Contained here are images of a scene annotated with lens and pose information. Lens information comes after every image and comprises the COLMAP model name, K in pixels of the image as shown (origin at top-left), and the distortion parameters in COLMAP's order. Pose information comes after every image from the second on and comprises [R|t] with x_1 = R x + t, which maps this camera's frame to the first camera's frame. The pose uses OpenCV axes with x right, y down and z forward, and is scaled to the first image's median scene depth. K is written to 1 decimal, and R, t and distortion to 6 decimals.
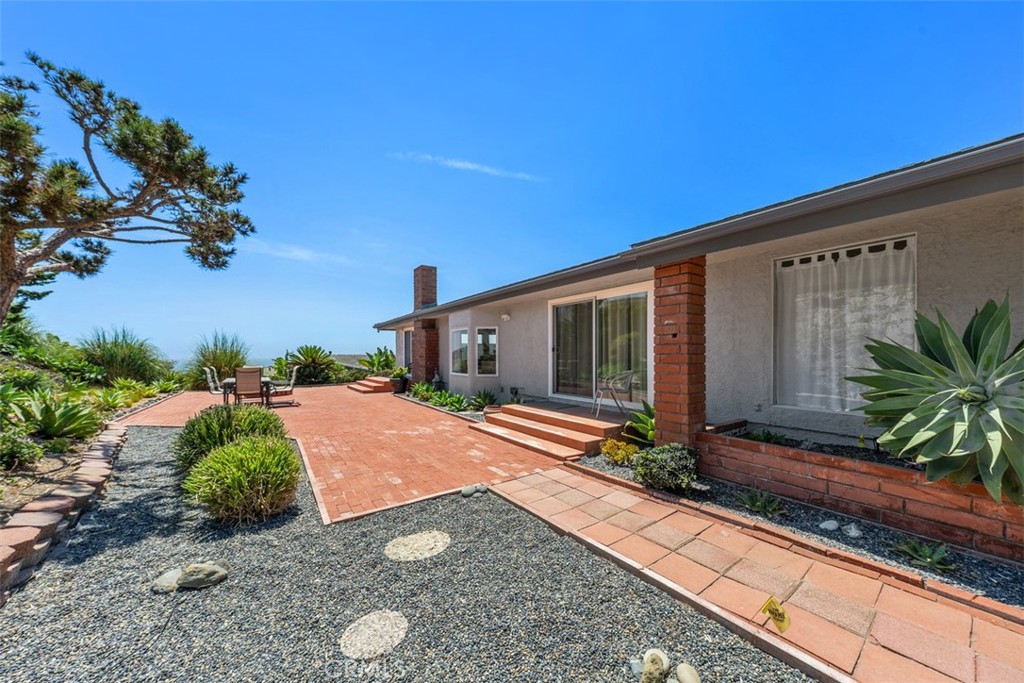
lens RADIAL K [[341.3, 0, 507.4], [0, 341.3, 357.4], [0, 0, 1]] dist [0.000749, 0.000025]
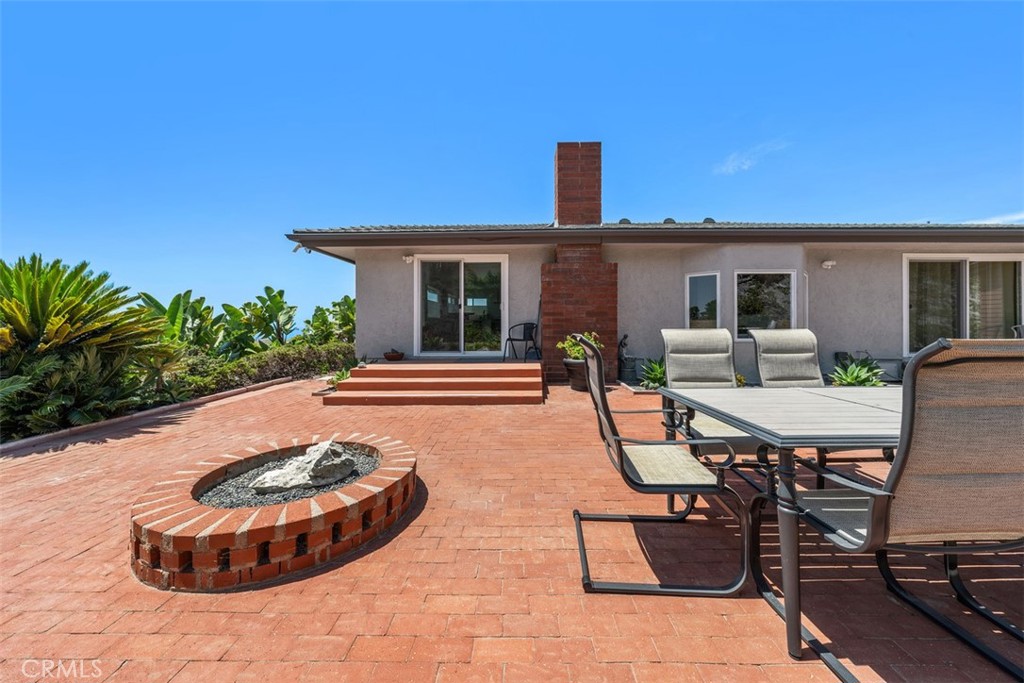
lens RADIAL K [[341.4, 0, 508.8], [0, 341.4, 322.1], [0, 0, 1]] dist [-0.005676, -0.000043]
pose [[0.591142, 0.006184, 0.806544, -1.671375], [0.003878, 0.999937, -0.010510, 0.034325], [-0.806558, 0.009341, 0.591081, 1.755804]]
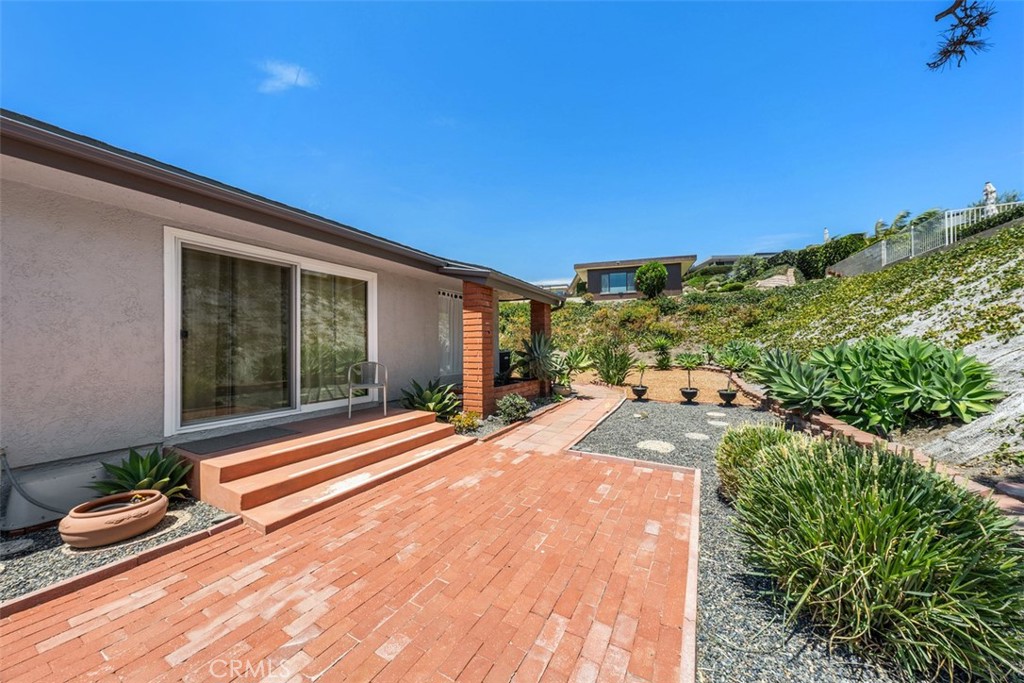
lens RADIAL K [[350.7, 0, 512.0], [0, 350.7, 341.5], [0, 0, 1]] dist [-0.000001, -0.000069]
pose [[-0.446828, 0.018470, 0.894429, -0.671748], [0.015739, 0.999794, -0.012783, 0.001348], [-0.894481, 0.008365, -0.447027, 1.055619]]
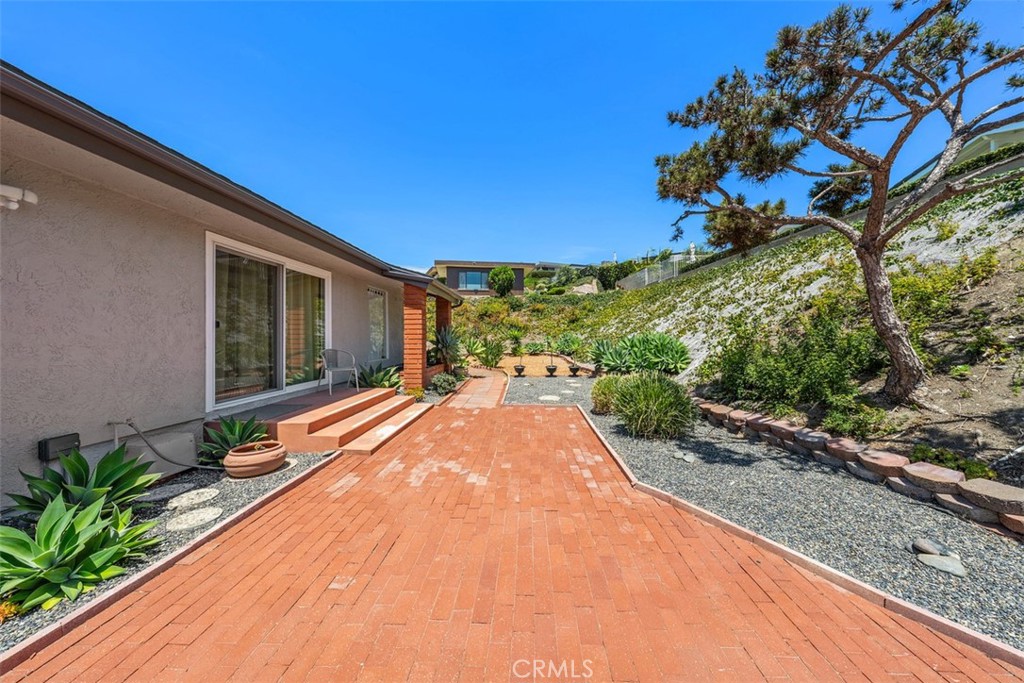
lens RADIAL K [[352.0, 0, 513.9], [0, 352.0, 331.6], [0, 0, 1]] dist [0.000464, 0.000016]
pose [[-0.799785, 0.012815, 0.600150, -0.778482], [0.009504, 0.999917, -0.008687, -0.001872], [-0.600212, -0.001244, -0.799840, 1.527420]]
